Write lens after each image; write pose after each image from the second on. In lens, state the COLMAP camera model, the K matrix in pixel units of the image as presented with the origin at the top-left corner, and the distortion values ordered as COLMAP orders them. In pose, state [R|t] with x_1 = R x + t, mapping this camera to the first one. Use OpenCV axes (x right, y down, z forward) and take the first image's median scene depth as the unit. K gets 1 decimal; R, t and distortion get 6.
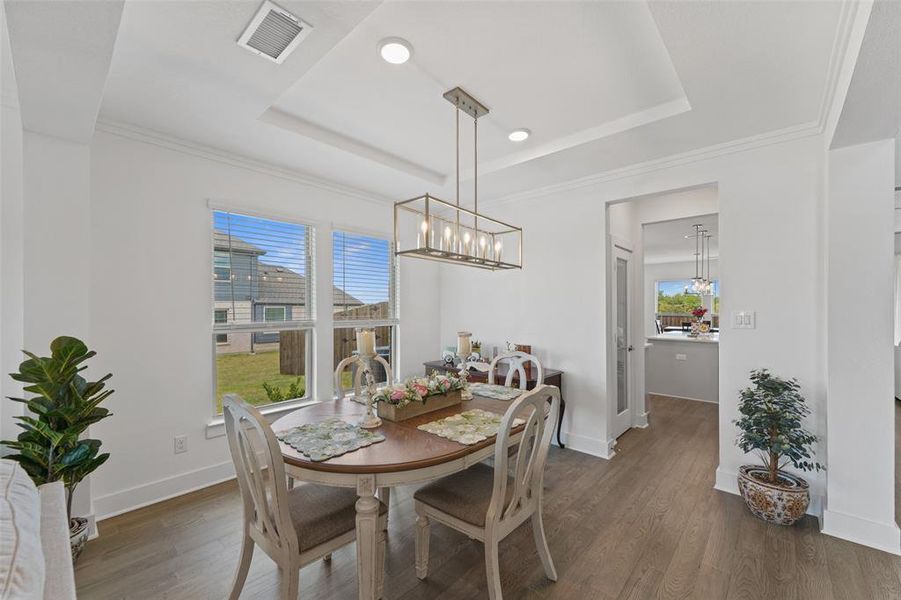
lens RADIAL K [[349.0, 0, 447.9], [0, 349.0, 305.4], [0, 0, 1]] dist [-0.015766, -0.000314]
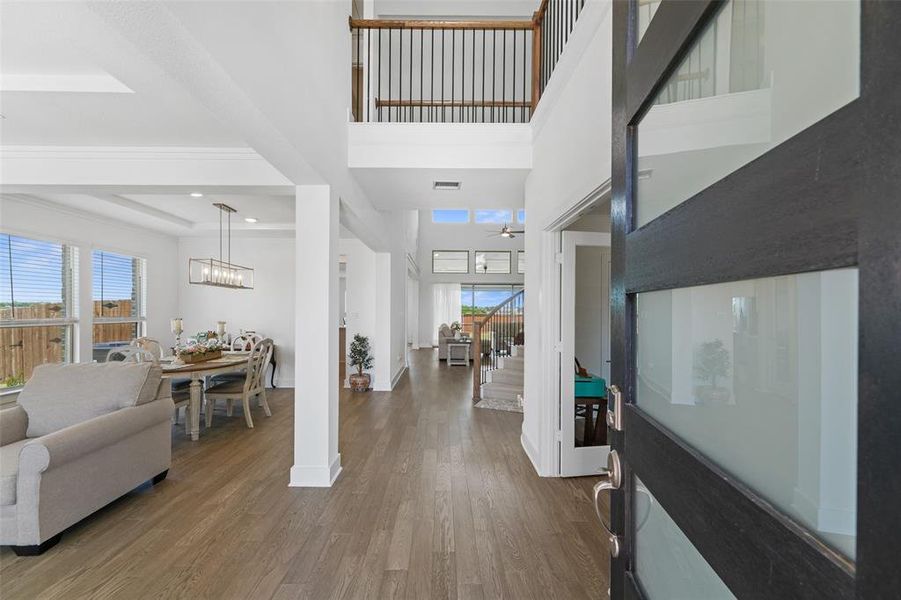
lens RADIAL K [[349.0, 0, 436.4], [0, 349.0, 309.5], [0, 0, 1]] dist [-0.015766, -0.000314]
pose [[0.733101, 0.002395, 0.680115, -0.412152], [-0.009953, 0.999924, 0.007207, -0.016893], [-0.680046, -0.012053, 0.733070, -1.306025]]
